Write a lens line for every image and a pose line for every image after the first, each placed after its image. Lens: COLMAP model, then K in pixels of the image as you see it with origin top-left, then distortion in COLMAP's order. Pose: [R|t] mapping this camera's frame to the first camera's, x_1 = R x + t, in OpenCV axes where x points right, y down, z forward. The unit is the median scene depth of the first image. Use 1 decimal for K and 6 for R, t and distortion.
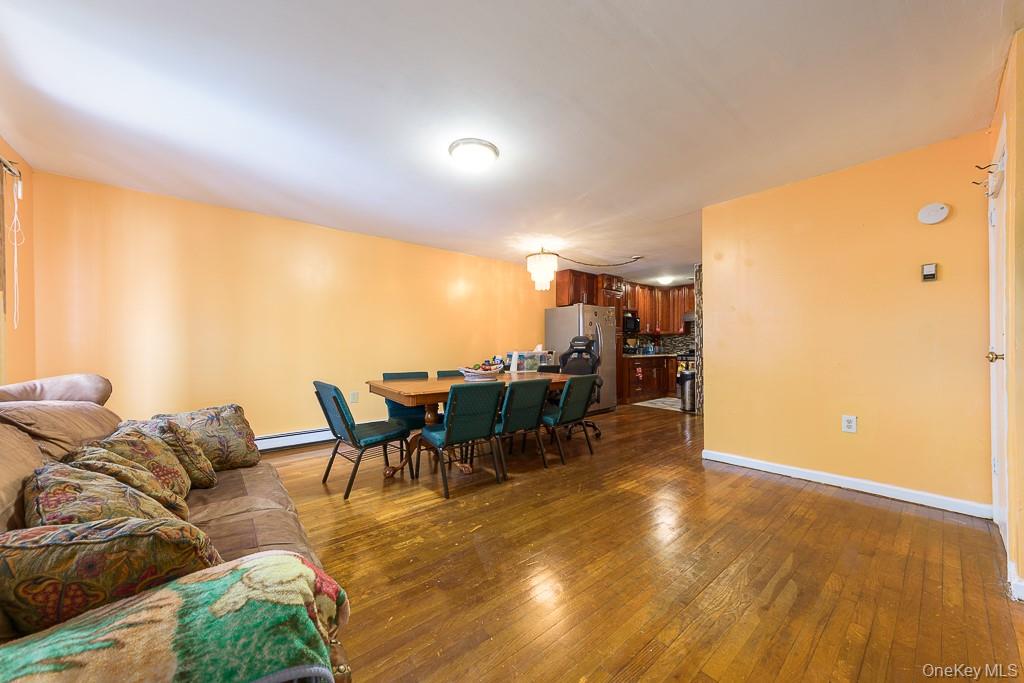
lens RADIAL K [[361.4, 0, 512.0], [0, 361.4, 341.5], [0, 0, 1]] dist [0.000469, 0.000029]
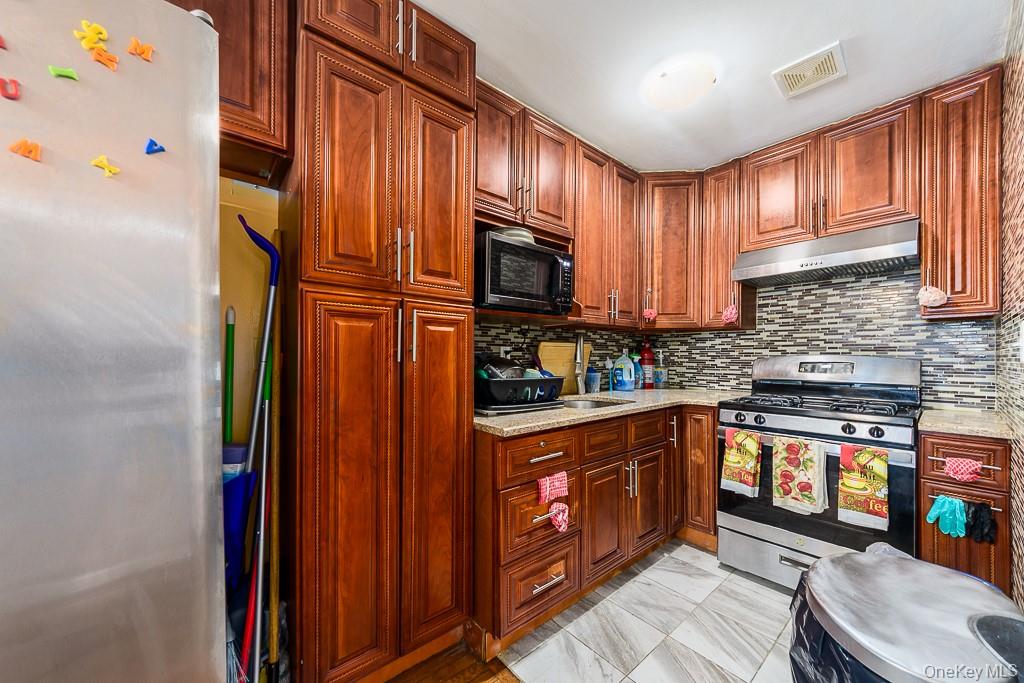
lens RADIAL K [[371.5, 0, 512.0], [0, 371.5, 341.5], [0, 0, 1]] dist [0.000048, -0.000021]
pose [[0.999943, 0.008915, 0.005859, 0.315826], [-0.008799, 0.999771, -0.019531, -0.001225], [-0.006032, 0.019479, 0.999792, 0.759547]]
